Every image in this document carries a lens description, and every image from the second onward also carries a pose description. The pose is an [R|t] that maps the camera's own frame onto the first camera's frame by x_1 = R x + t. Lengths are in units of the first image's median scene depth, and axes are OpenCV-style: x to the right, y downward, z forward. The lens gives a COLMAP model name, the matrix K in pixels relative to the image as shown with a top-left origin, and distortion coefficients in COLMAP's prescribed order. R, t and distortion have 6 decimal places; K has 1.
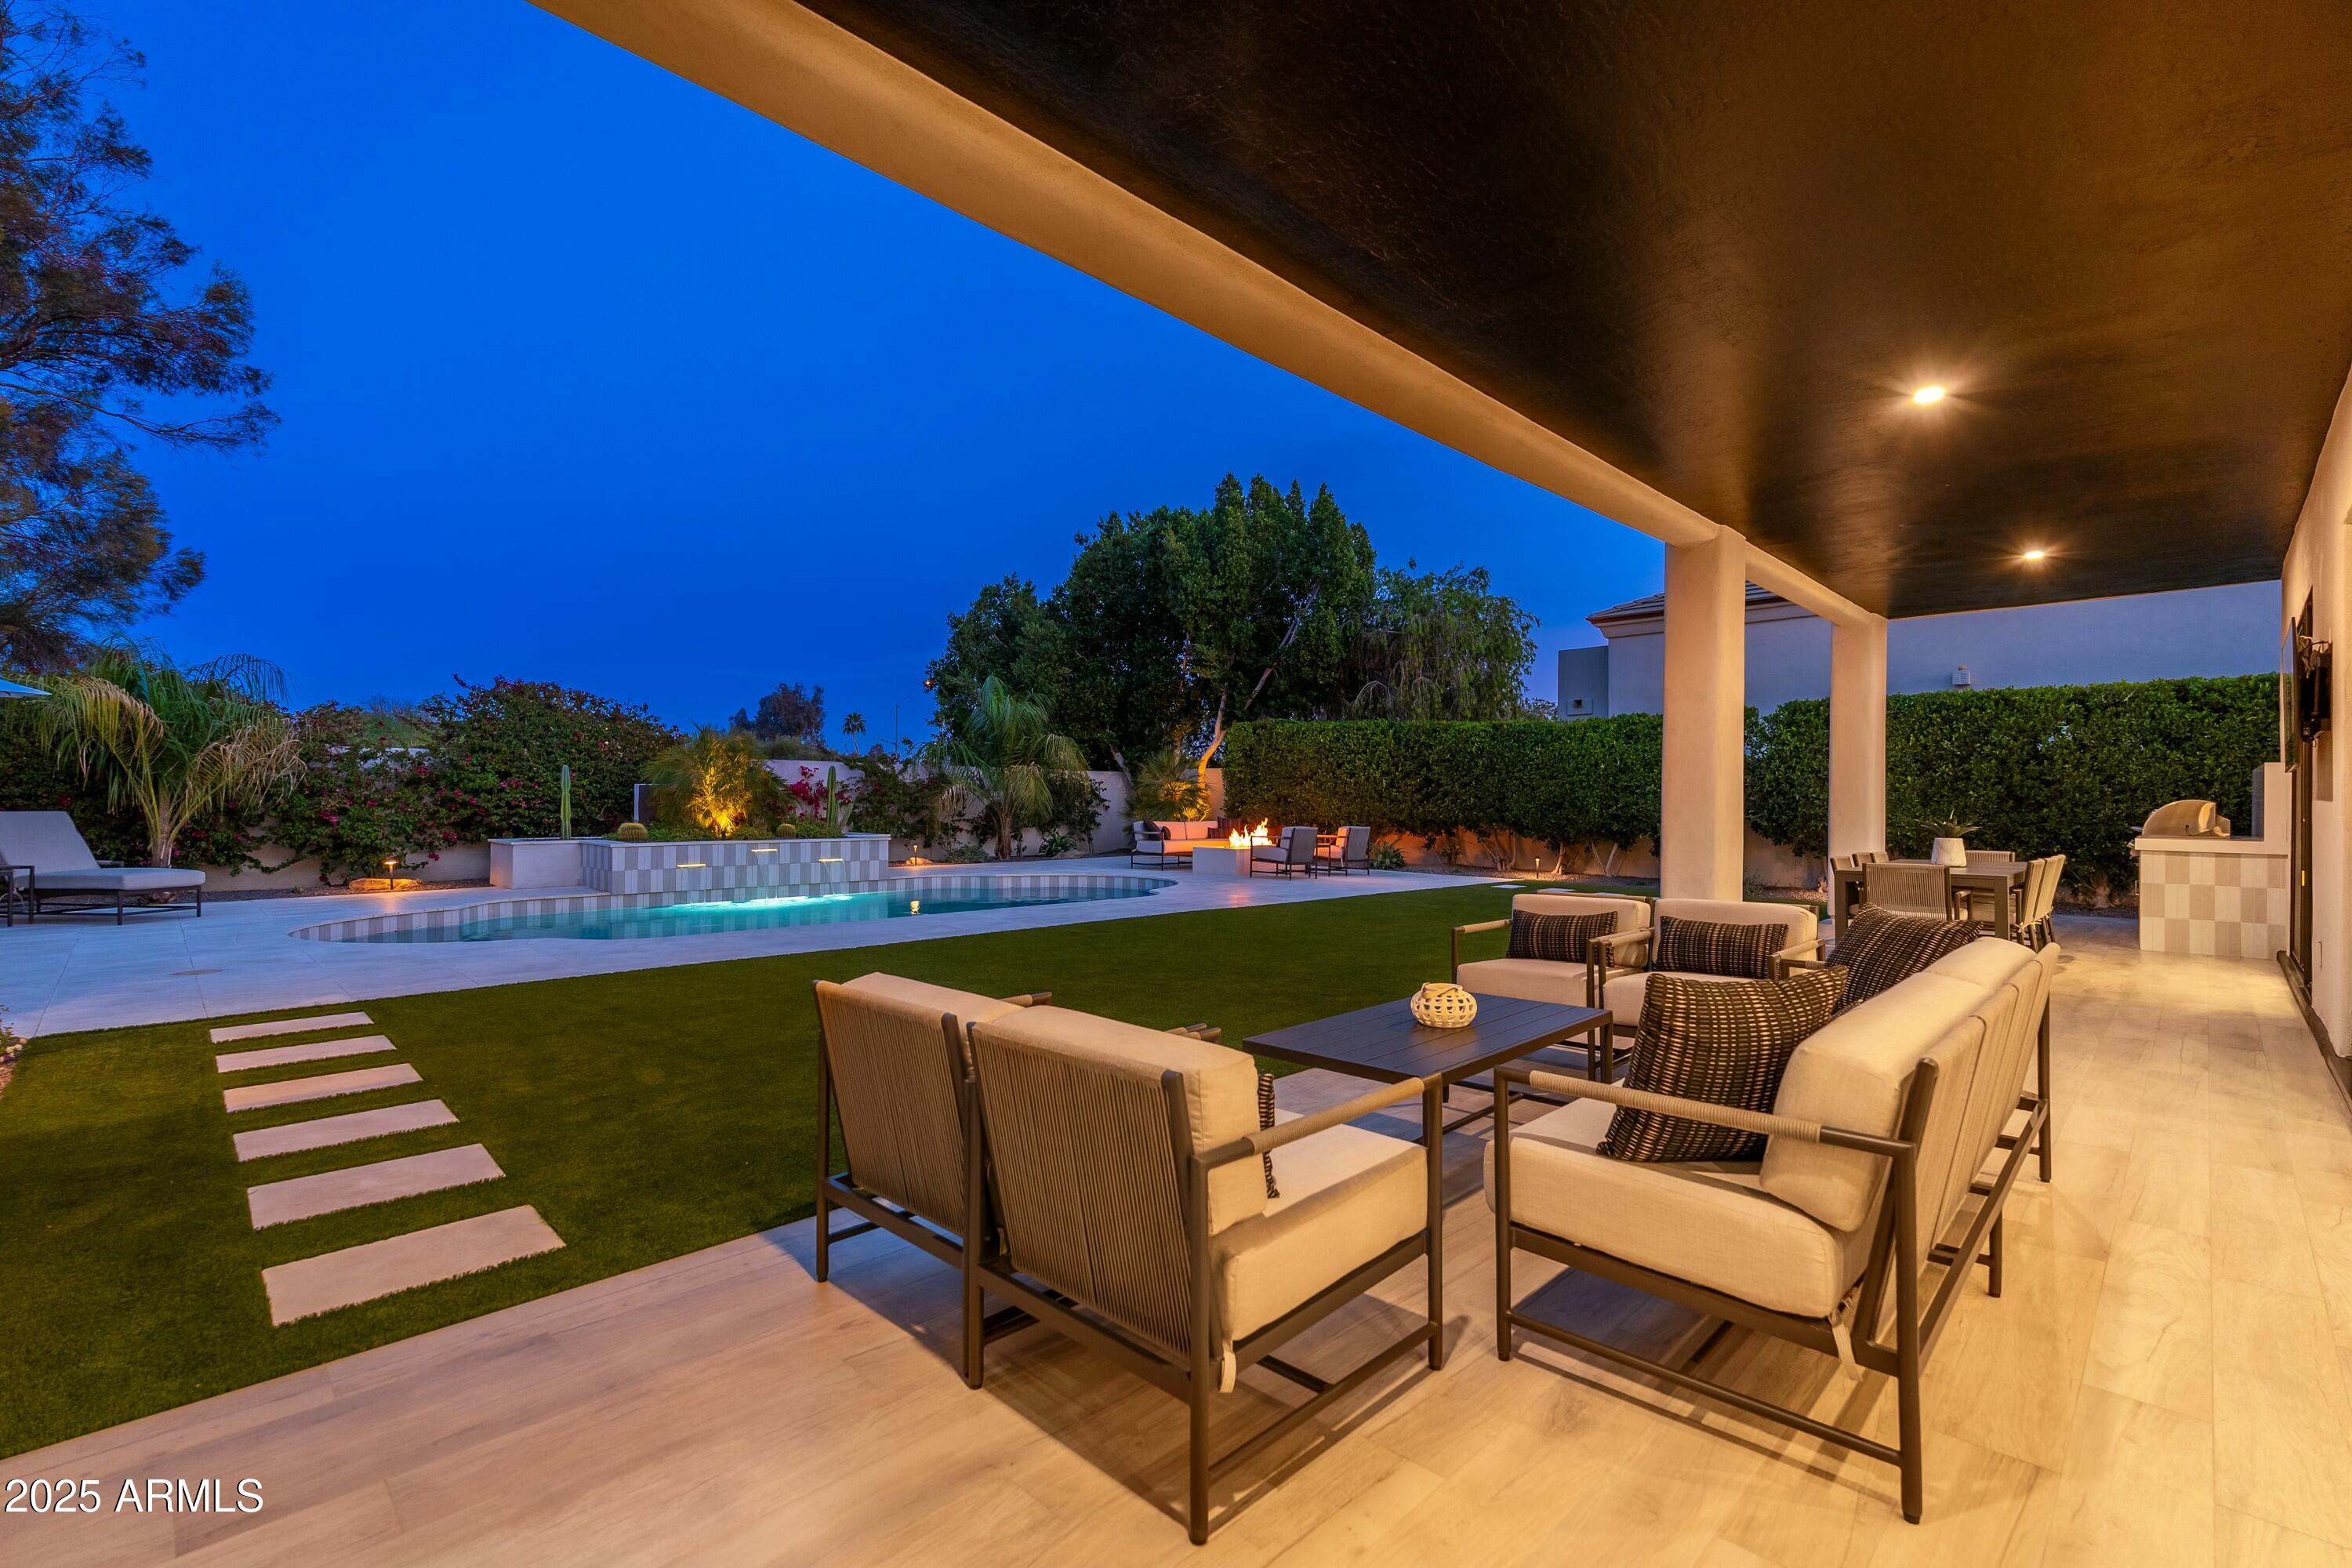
lens RADIAL K [[1033.9, 0, 1175.1], [0, 1033.9, 789.6], [0, 0, 1]] dist [-0.000472, -0.000679]
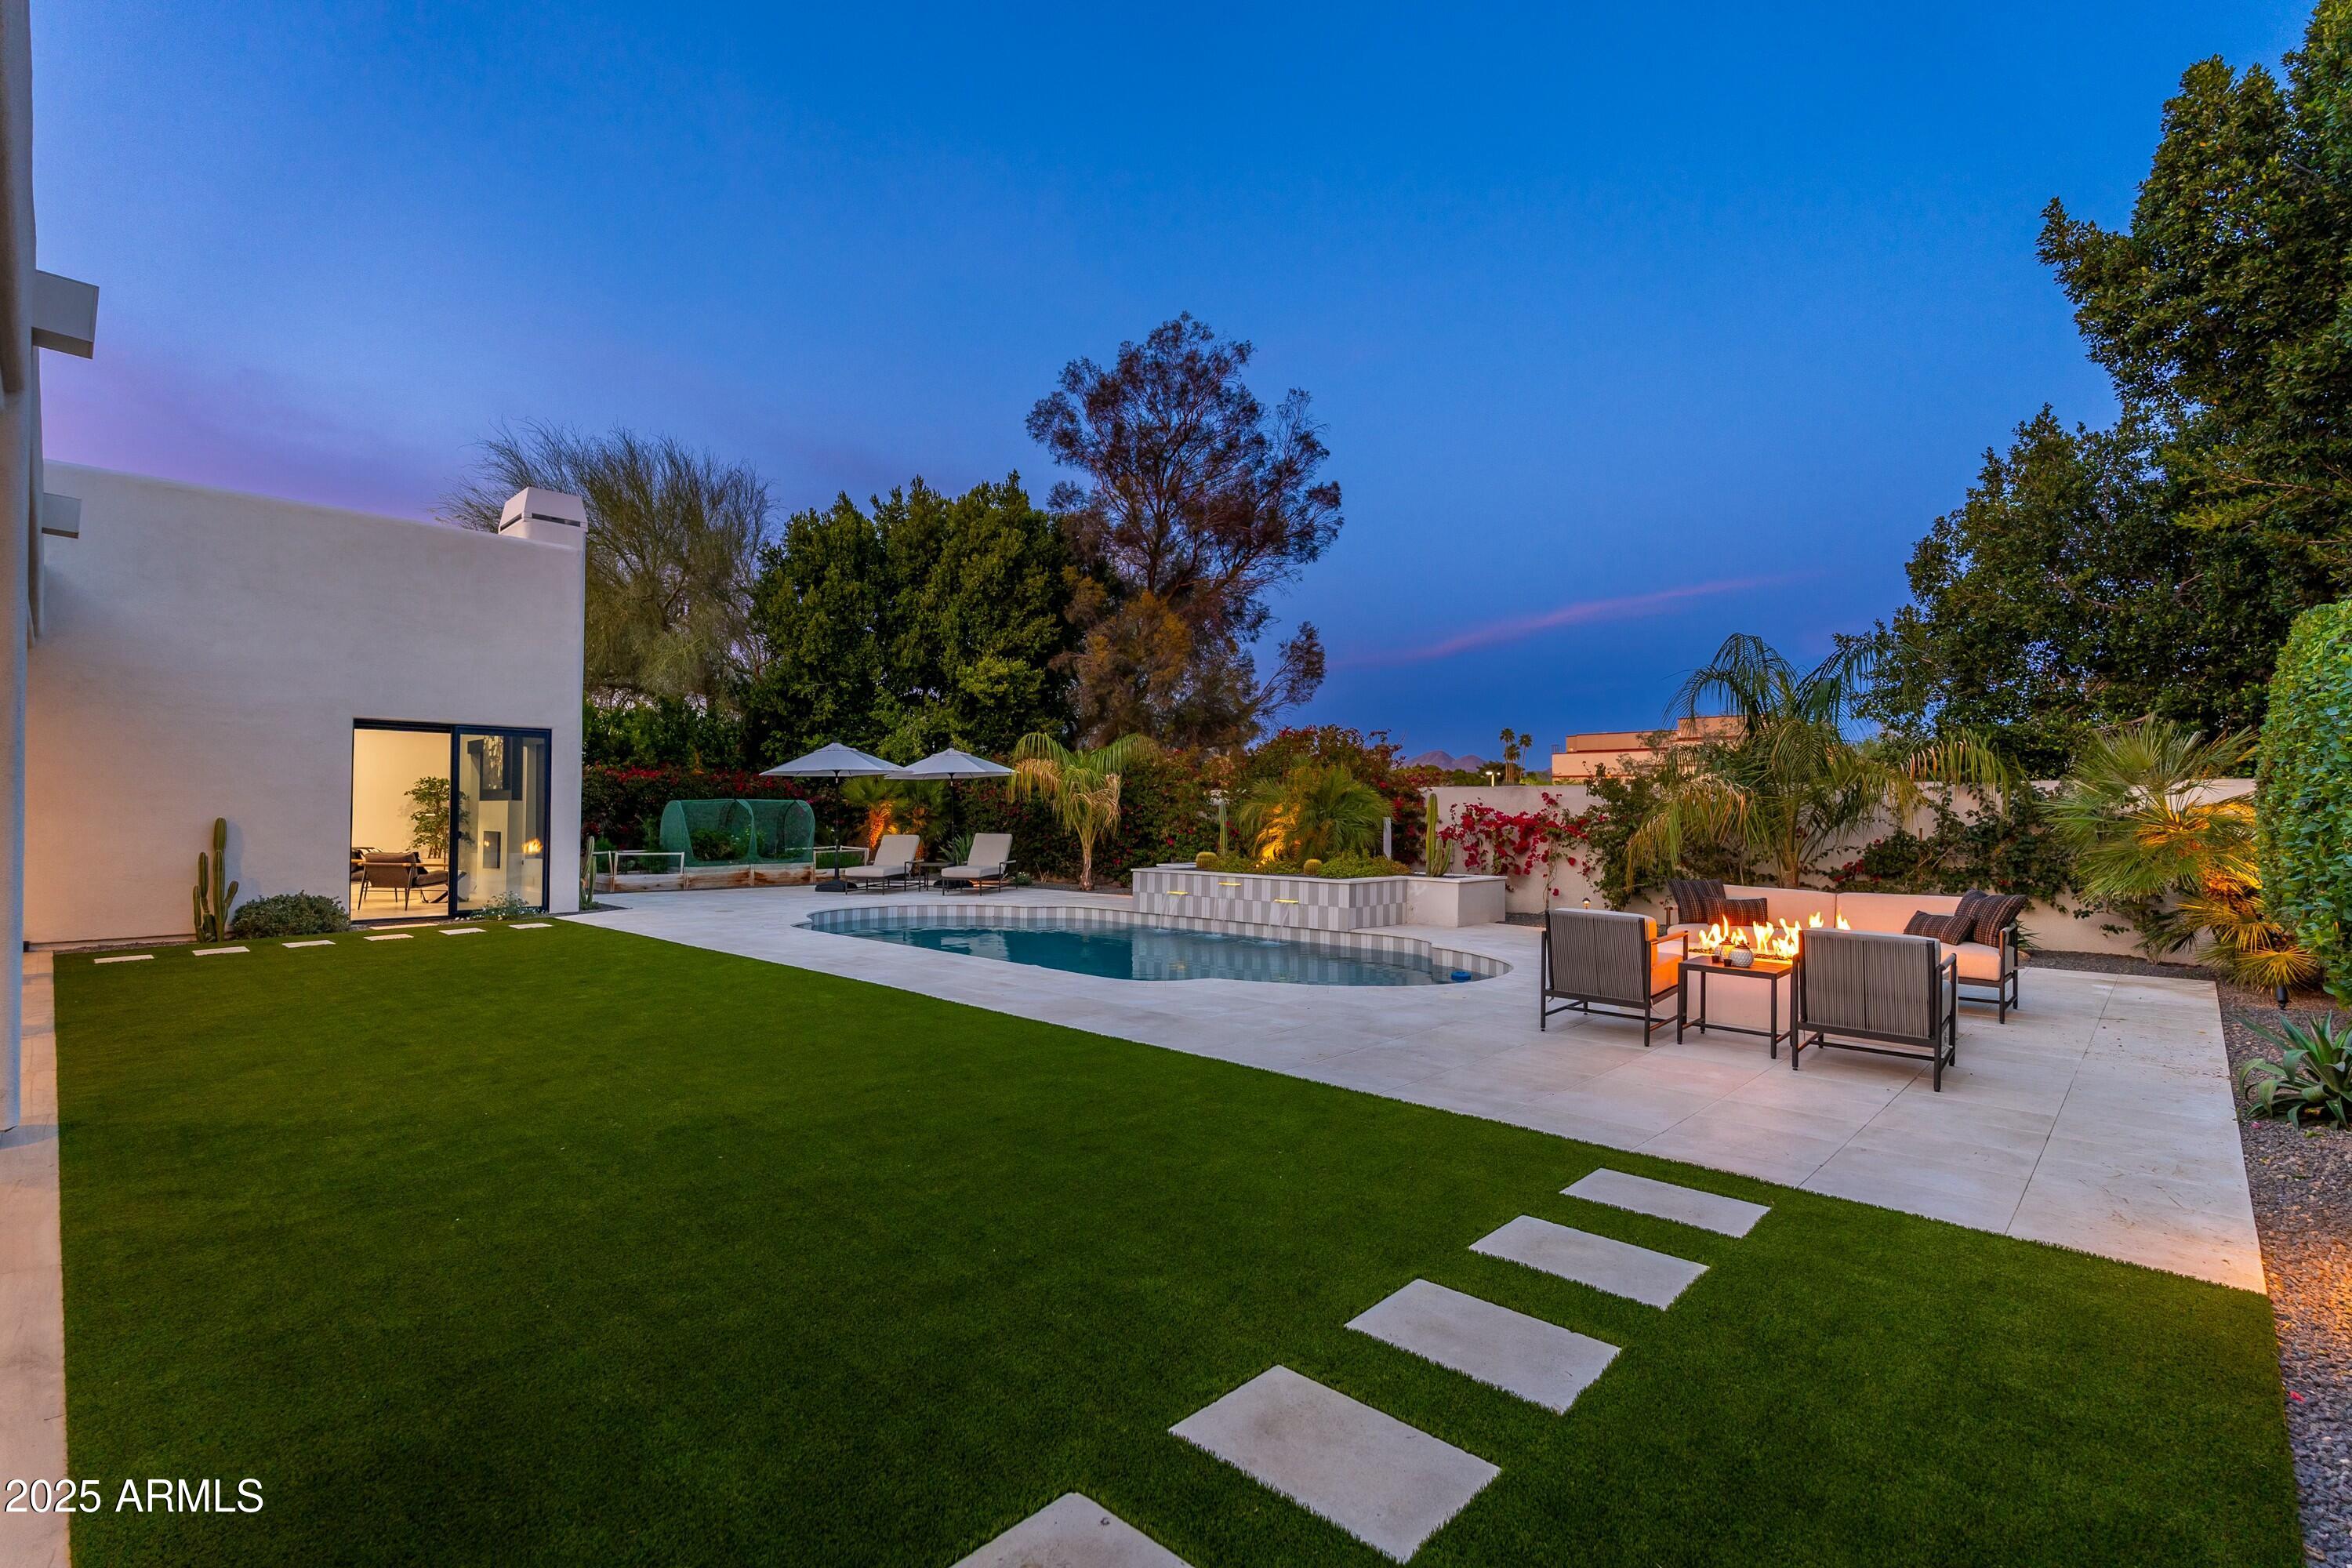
lens RADIAL K [[1075.4, 0, 1176.0], [0, 1075.4, 784.0], [0, 0, 1]] dist [-0.001064, -0.000299]
pose [[0.026626, -0.034396, -0.999054, 0.568692], [0.001333, 0.999408, -0.034373, -0.001094], [0.999645, -0.000416, 0.026656, 0.839256]]
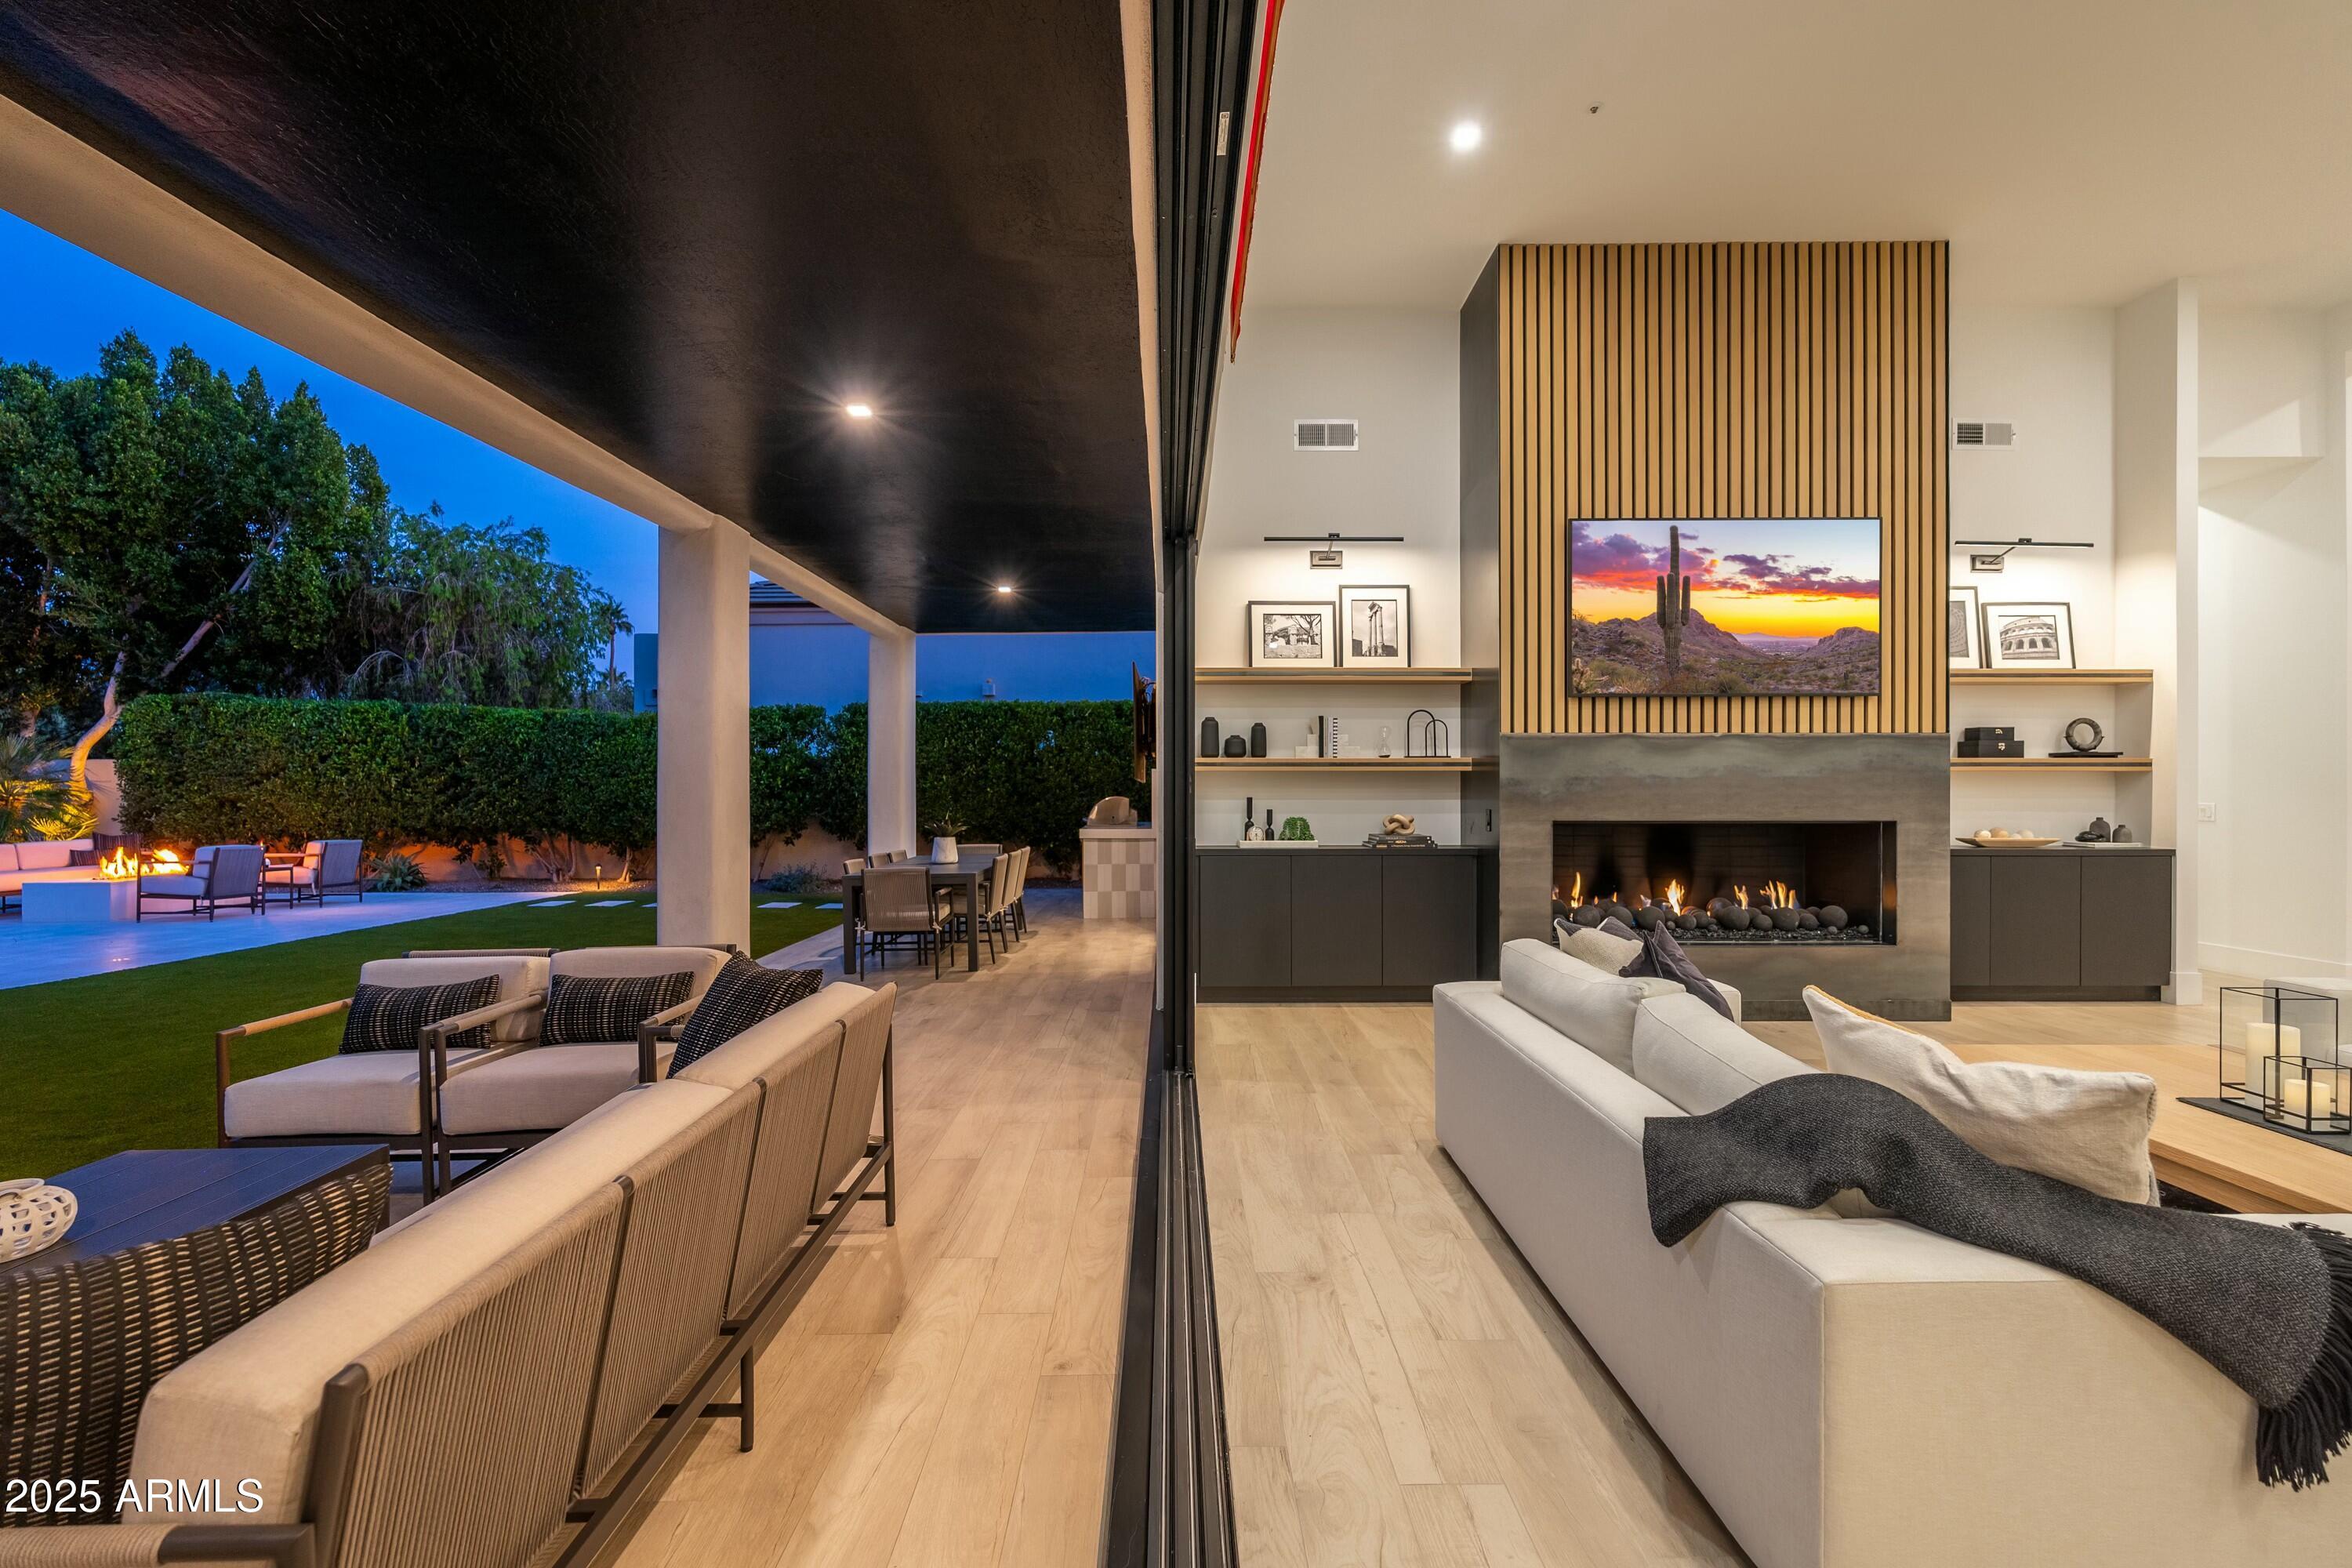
lens RADIAL K [[1033.9, 0, 1175.1], [0, 1033.9, 789.6], [0, 0, 1]] dist [-0.000472, -0.000679]
pose [[0.704145, -0.013949, 0.709920, 0.075257], [0.005434, 0.999884, 0.014257, -0.009972], [-0.710036, -0.006181, 0.704138, 0.026749]]
